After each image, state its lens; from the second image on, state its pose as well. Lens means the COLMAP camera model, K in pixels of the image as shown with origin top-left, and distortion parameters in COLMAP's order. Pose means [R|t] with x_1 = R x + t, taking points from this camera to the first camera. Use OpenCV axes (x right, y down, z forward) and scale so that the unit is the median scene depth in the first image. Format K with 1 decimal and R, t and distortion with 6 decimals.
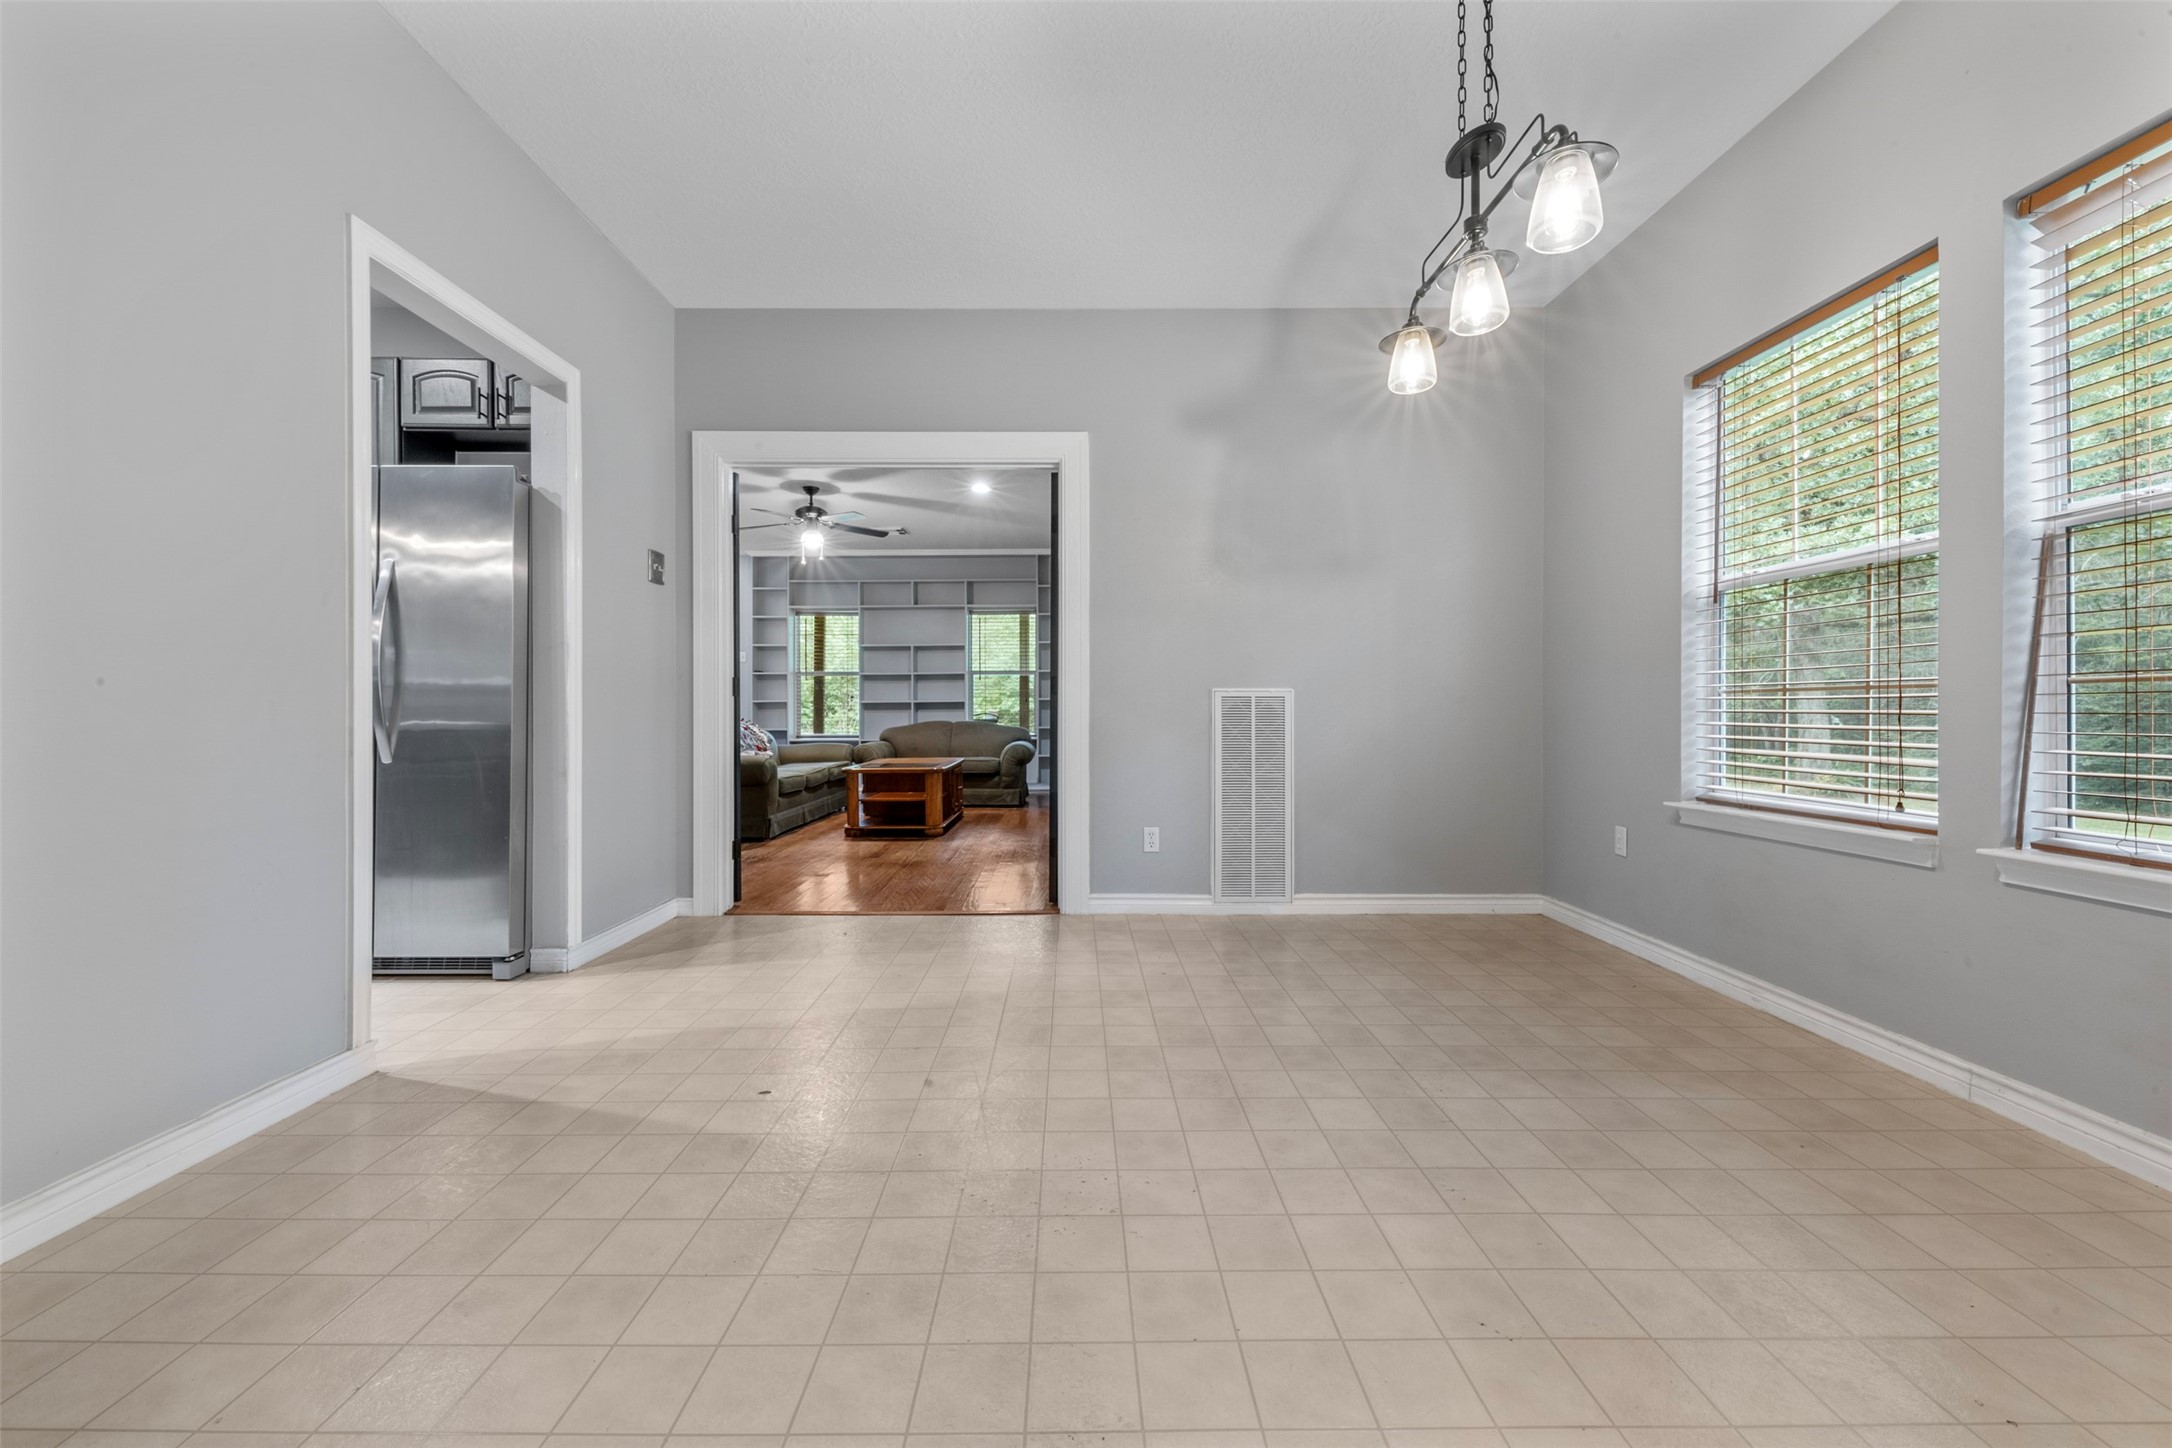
lens RADIAL K [[863.7, 0, 1086.1], [0, 863.7, 710.5], [0, 0, 1]] dist [-0.000010, -0.001099]
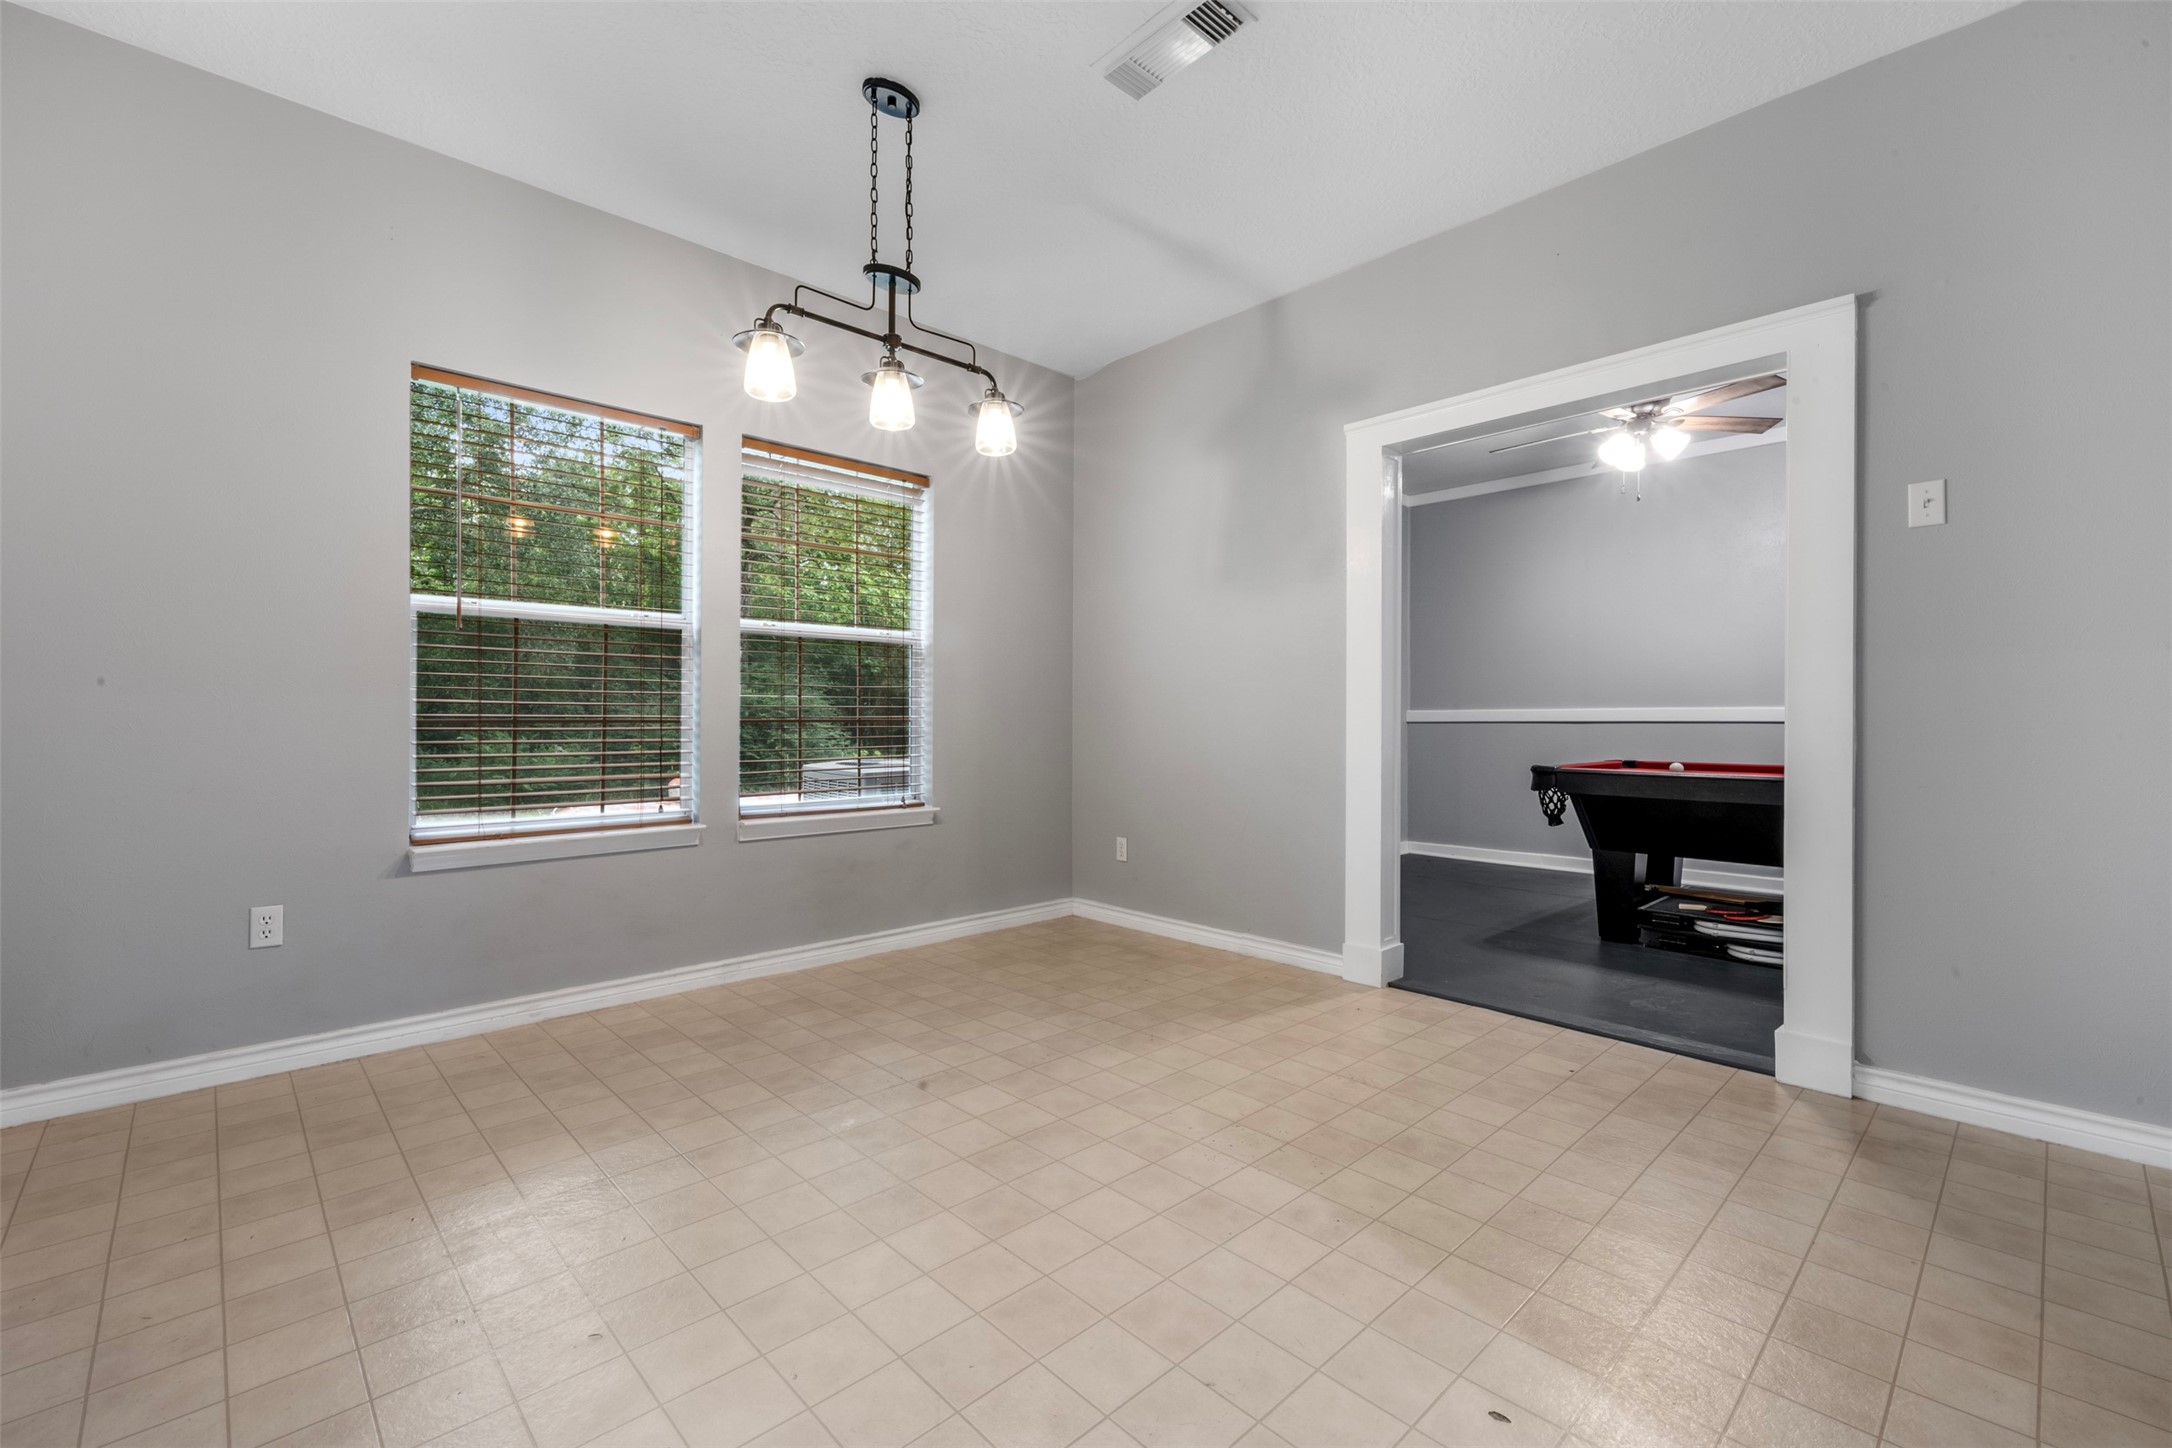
lens RADIAL K [[917.7, 0, 1079.7], [0, 917.7, 720.0], [0, 0, 1]] dist [0.004856, -0.001688]
pose [[-0.687791, -0.002697, 0.725904, -0.616525], [-0.002075, 0.999996, 0.001748, -0.034209], [-0.725906, -0.000304, -0.687794, 1.605302]]
